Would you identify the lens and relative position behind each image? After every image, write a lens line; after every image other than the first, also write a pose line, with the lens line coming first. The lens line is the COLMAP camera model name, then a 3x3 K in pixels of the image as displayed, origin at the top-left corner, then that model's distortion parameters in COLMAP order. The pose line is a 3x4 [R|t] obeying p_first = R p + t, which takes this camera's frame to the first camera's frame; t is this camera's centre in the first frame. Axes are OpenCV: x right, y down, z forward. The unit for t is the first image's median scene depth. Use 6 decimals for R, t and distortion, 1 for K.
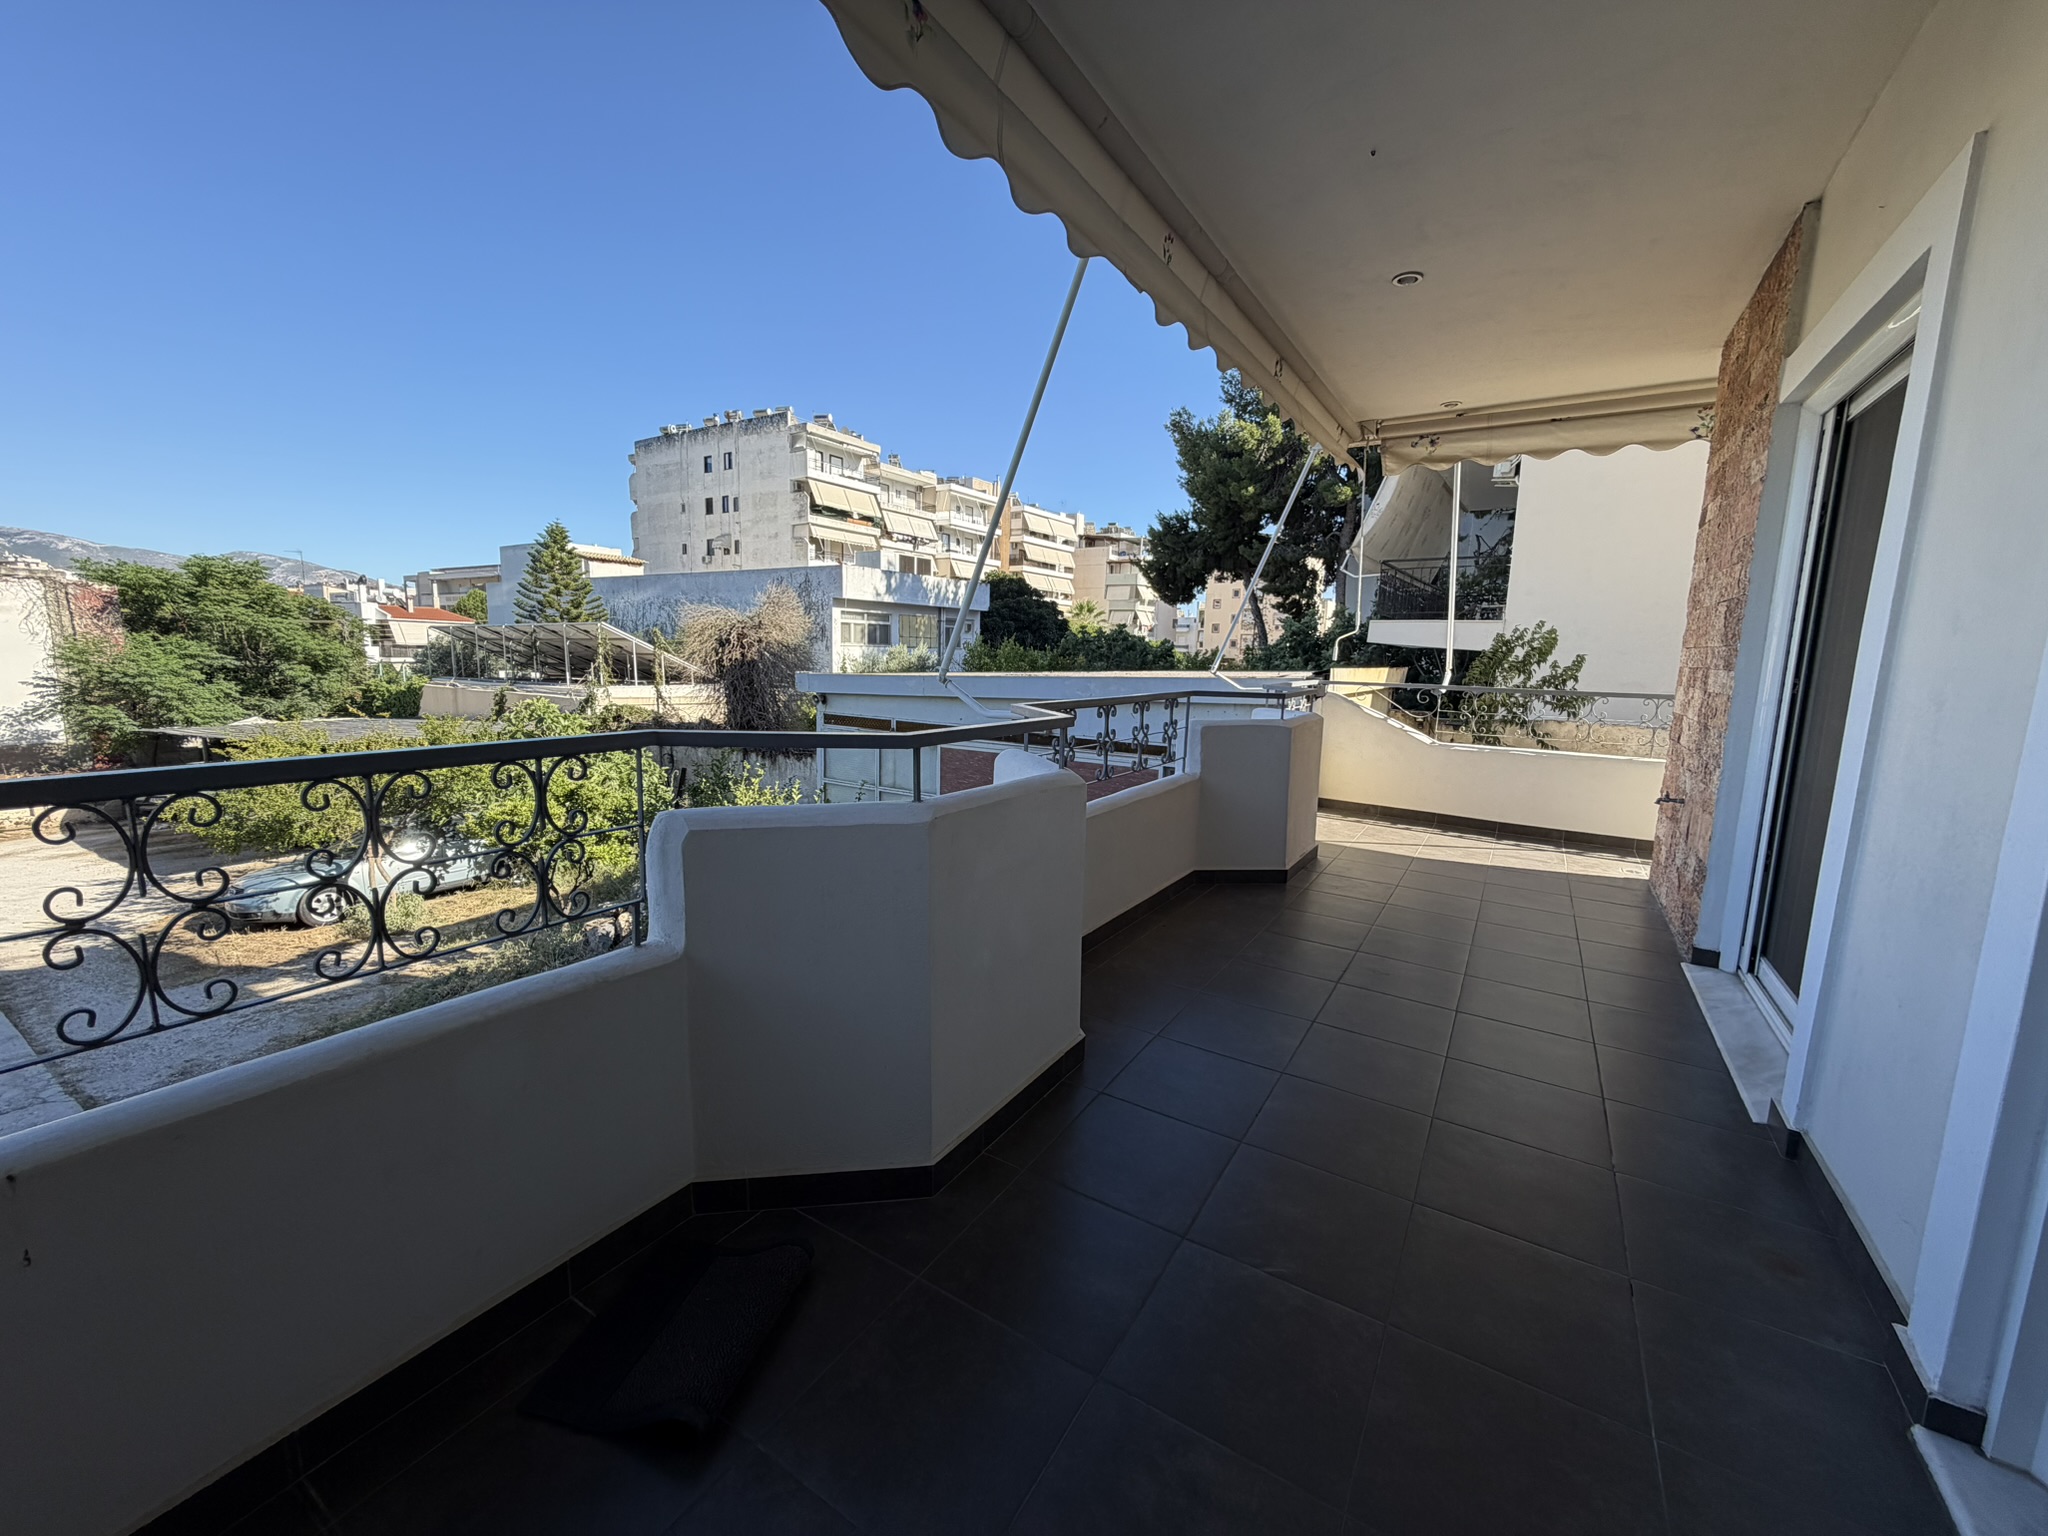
lens RADIAL K [[816.3, 0, 1019.8], [0, 816.3, 763.2], [0, 0, 1]] dist [0.000715, 0.000195]
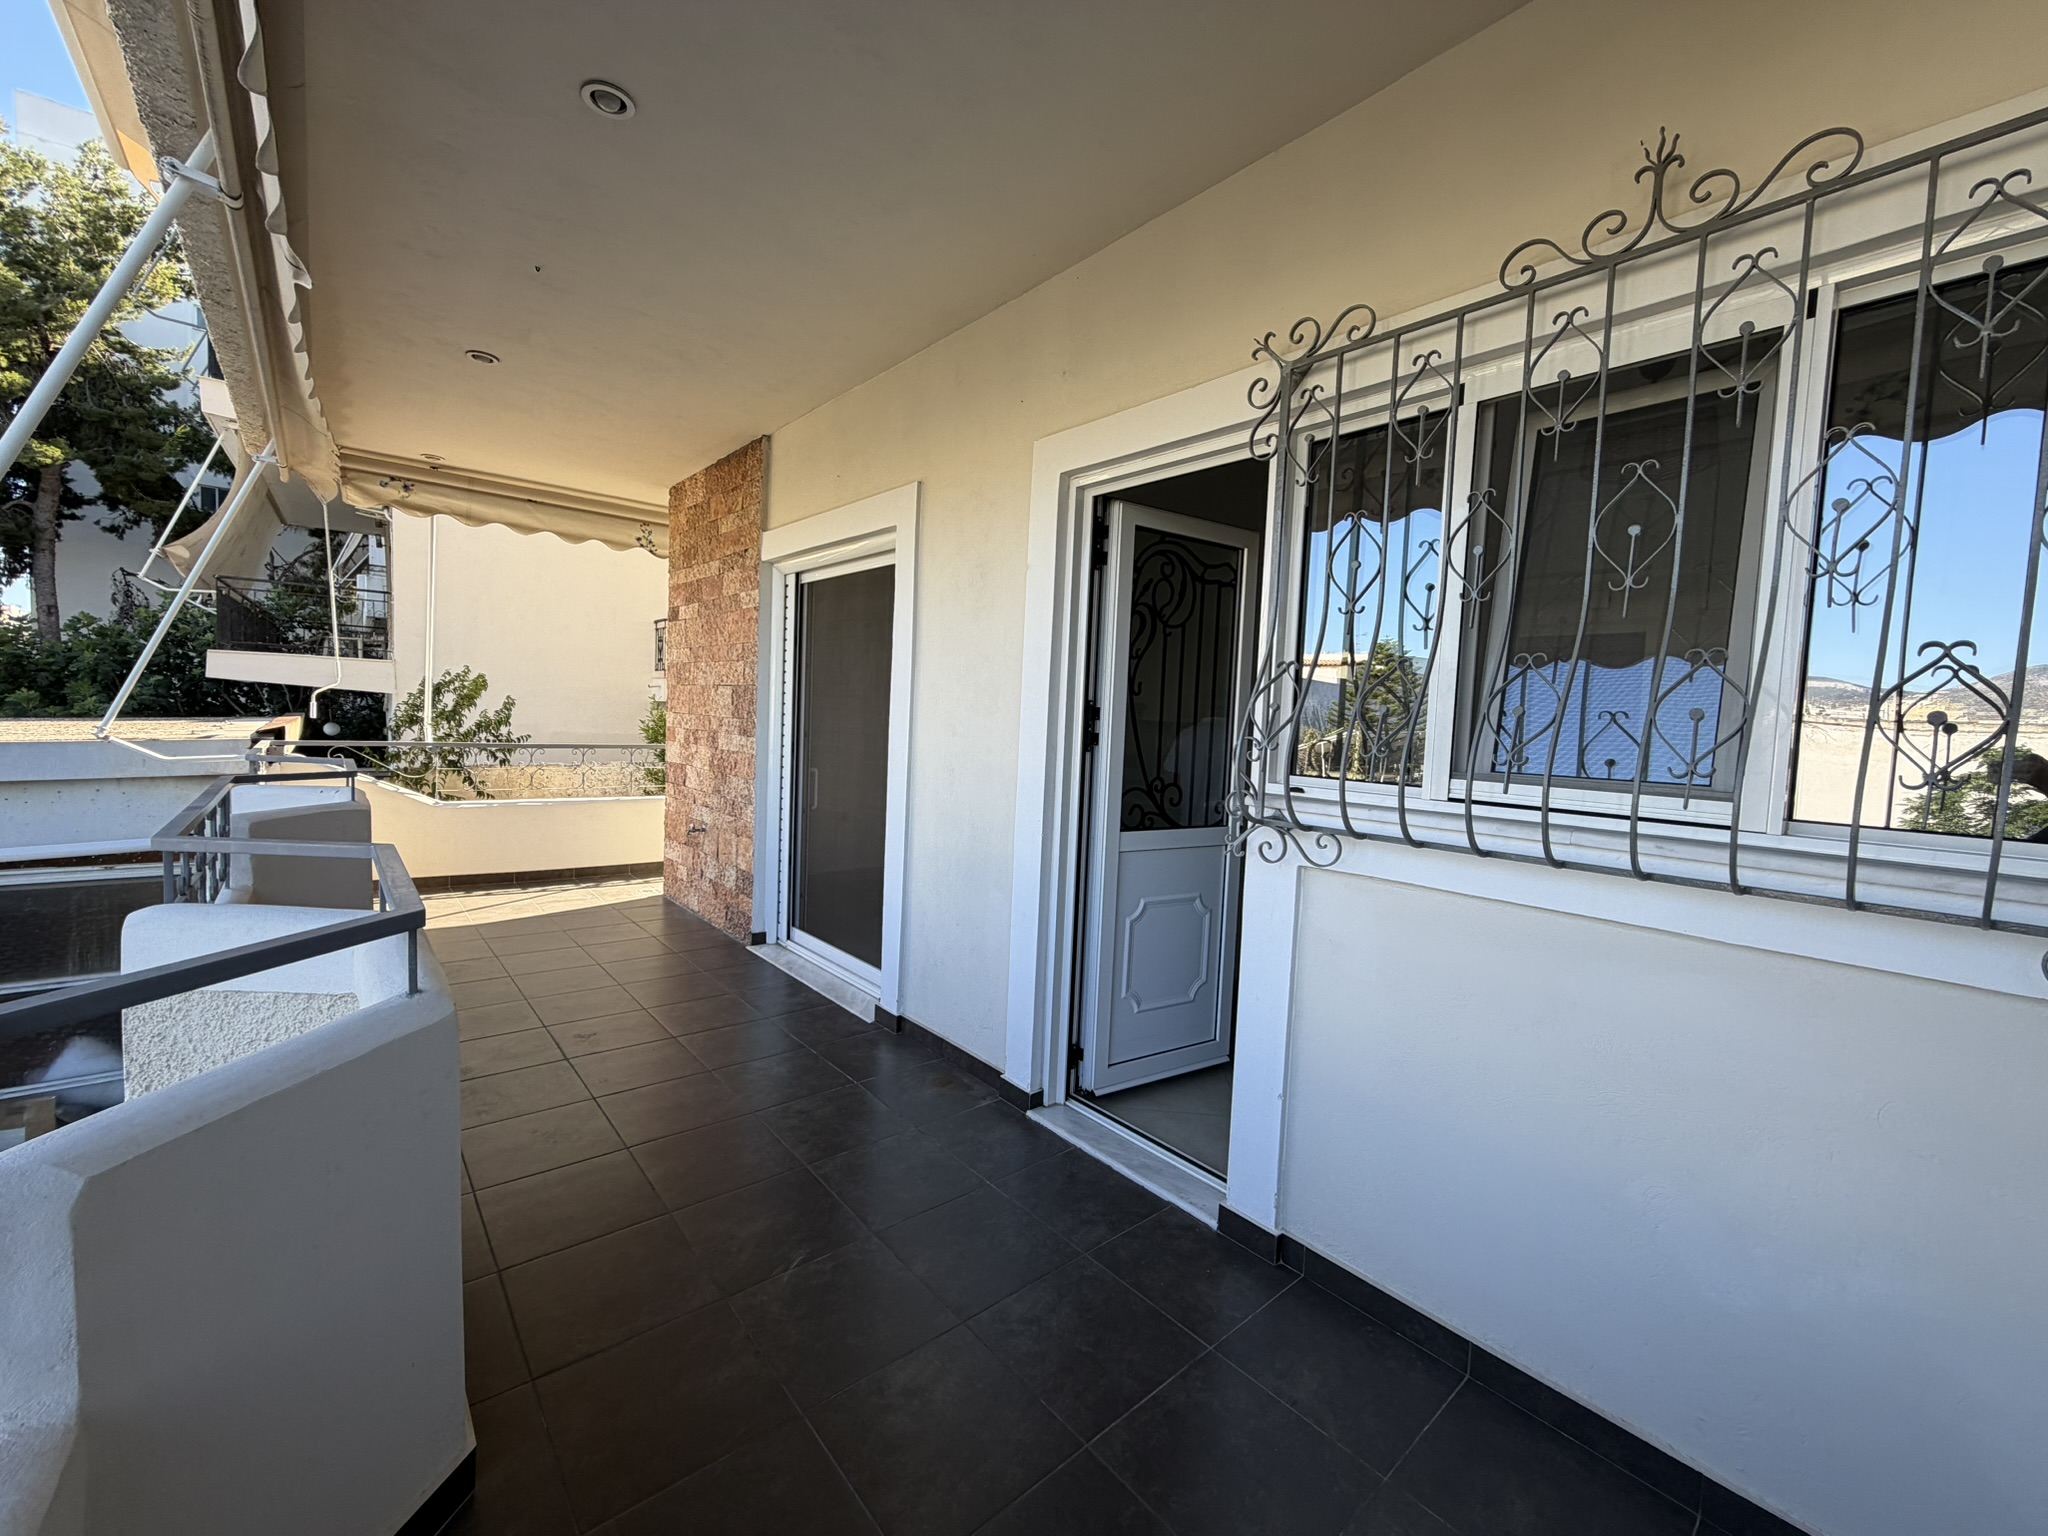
lens RADIAL K [[816.3, 0, 1019.8], [0, 816.3, 763.2], [0, 0, 1]] dist [0.000715, 0.000195]
pose [[0.292110, -0.065849, 0.954115, -0.361564], [0.097408, 0.994487, 0.038813, -0.075586], [-0.951411, 0.081600, 0.296914, 0.121744]]
